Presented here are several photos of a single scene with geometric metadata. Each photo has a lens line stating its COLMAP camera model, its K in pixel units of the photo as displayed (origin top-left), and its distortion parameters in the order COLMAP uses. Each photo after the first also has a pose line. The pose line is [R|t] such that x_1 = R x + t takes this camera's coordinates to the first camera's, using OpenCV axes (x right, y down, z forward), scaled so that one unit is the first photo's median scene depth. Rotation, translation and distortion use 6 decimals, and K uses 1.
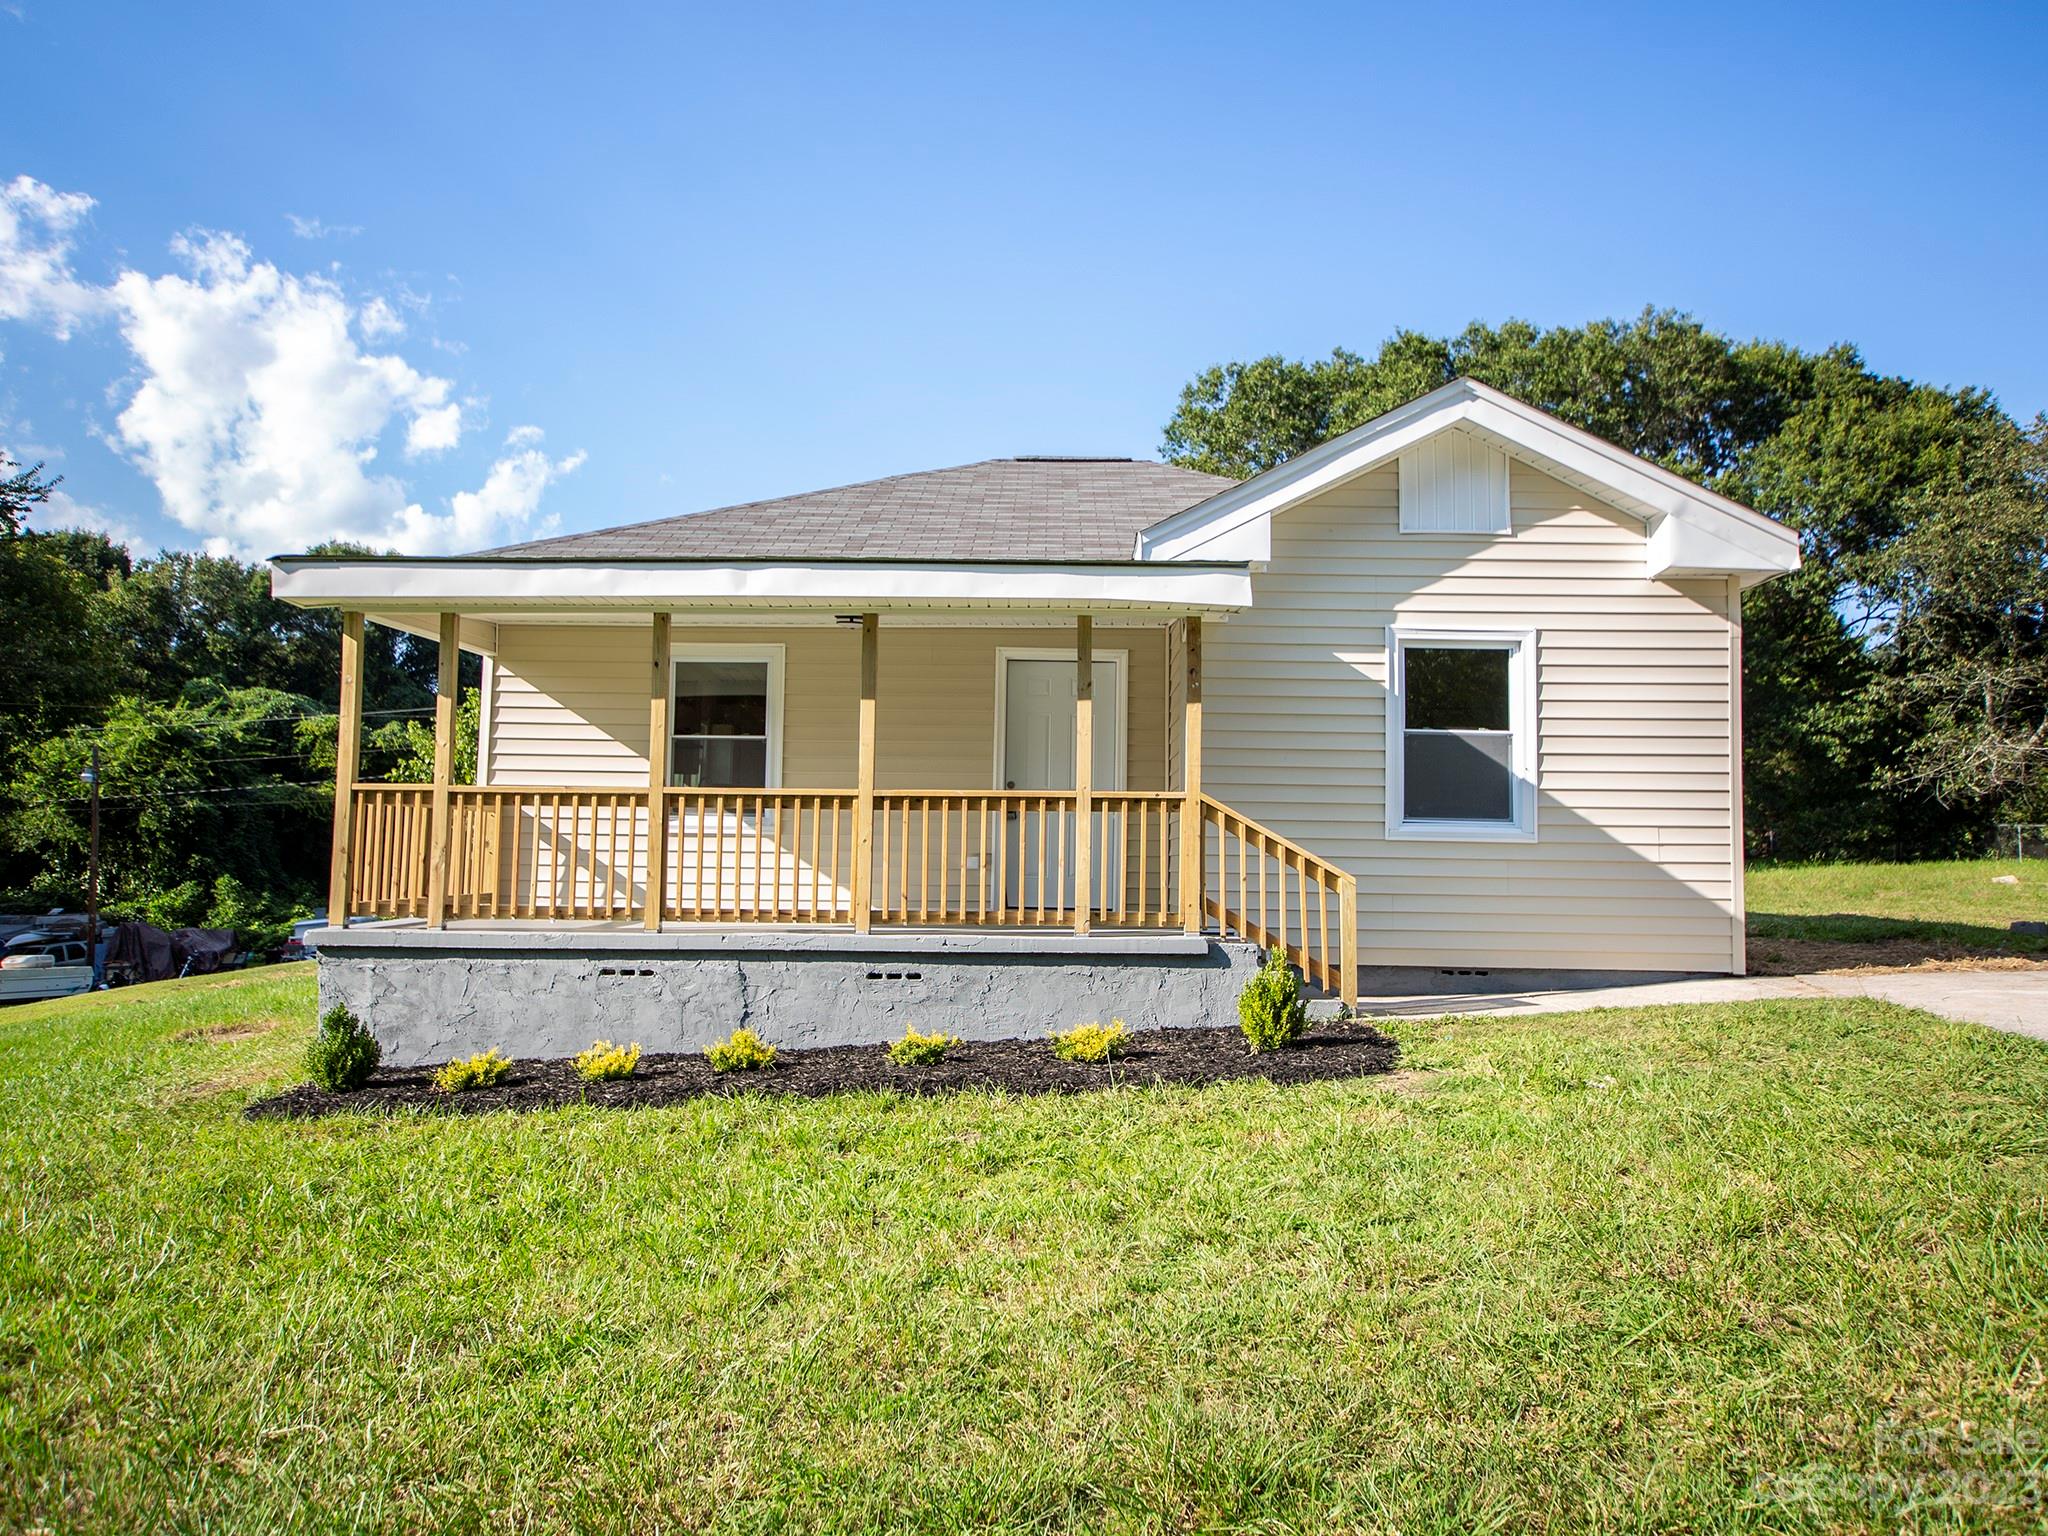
lens RADIAL K [[1388.6, 0, 1025.2], [0, 1388.6, 752.0], [0, 0, 1]] dist [0.002502, 0.014868]
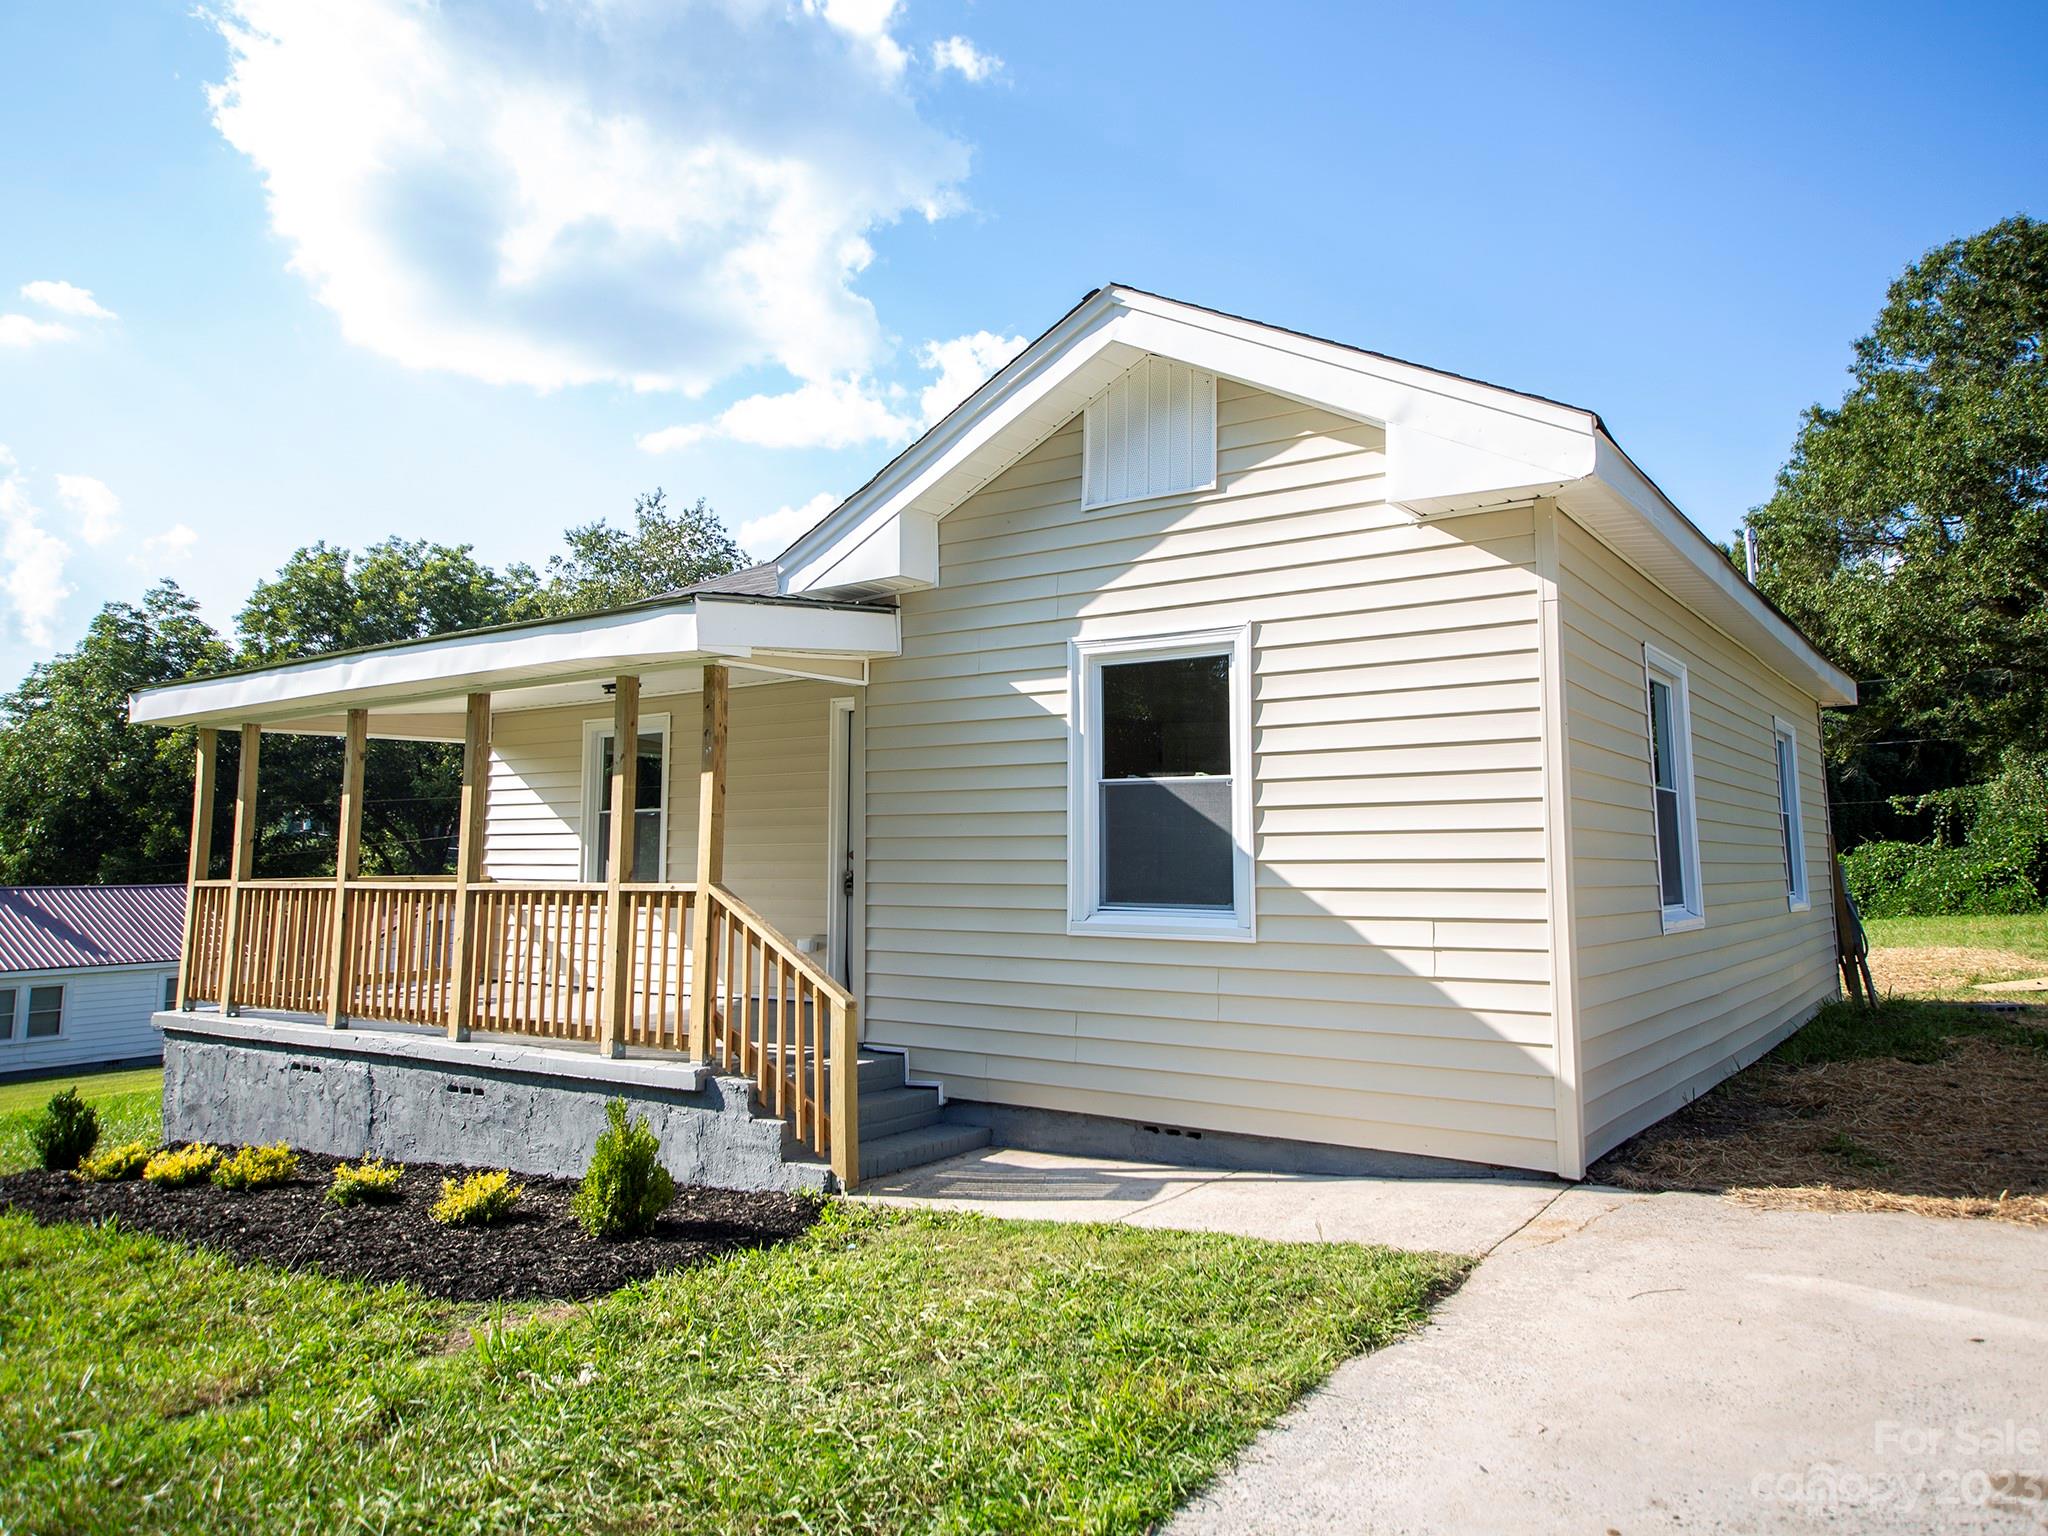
lens RADIAL K [[1388.6, 0, 1063.8], [0, 1388.6, 694.4], [0, 0, 1]] dist [0.002502, 0.014868]
pose [[0.835100, -0.081174, -0.544076, 0.655673], [0.055147, 0.996424, -0.064018, -0.015345], [0.547327, 0.023457, 0.836590, 0.387478]]
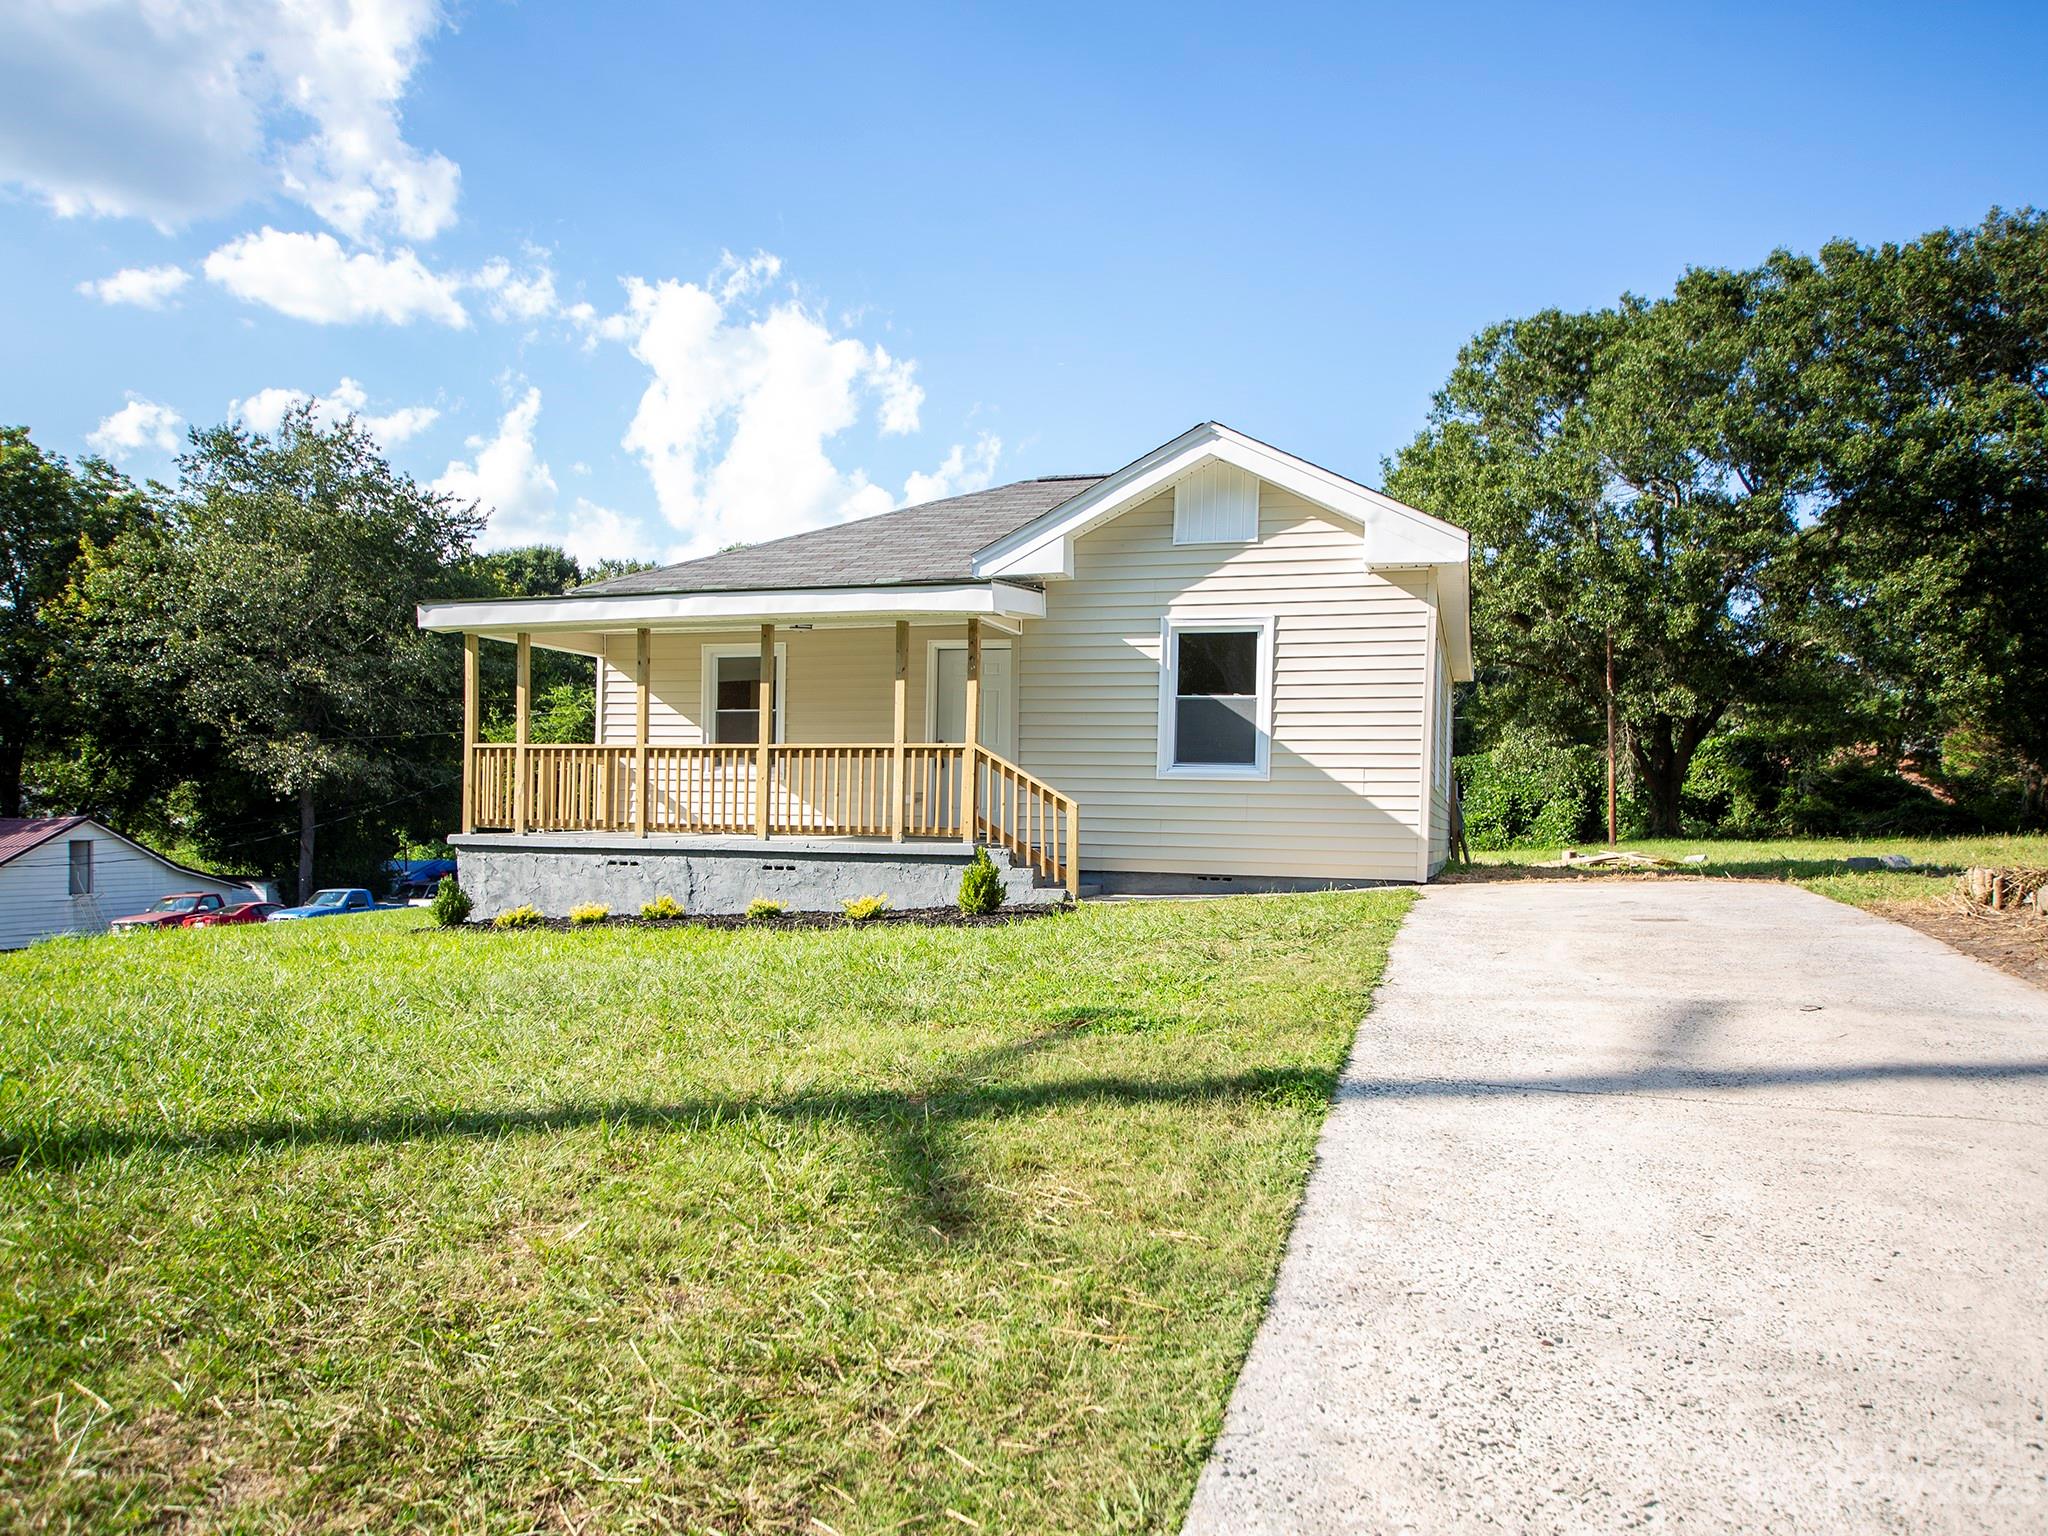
lens RADIAL K [[1388.6, 0, 1044.1], [0, 1388.6, 848.9], [0, 0, 1]] dist [0.002502, 0.014868]
pose [[0.960889, 0.010246, -0.276744, 0.521264], [0.014582, 0.996057, 0.087508, 0.011546], [0.276549, -0.088121, 0.956951, -0.312991]]
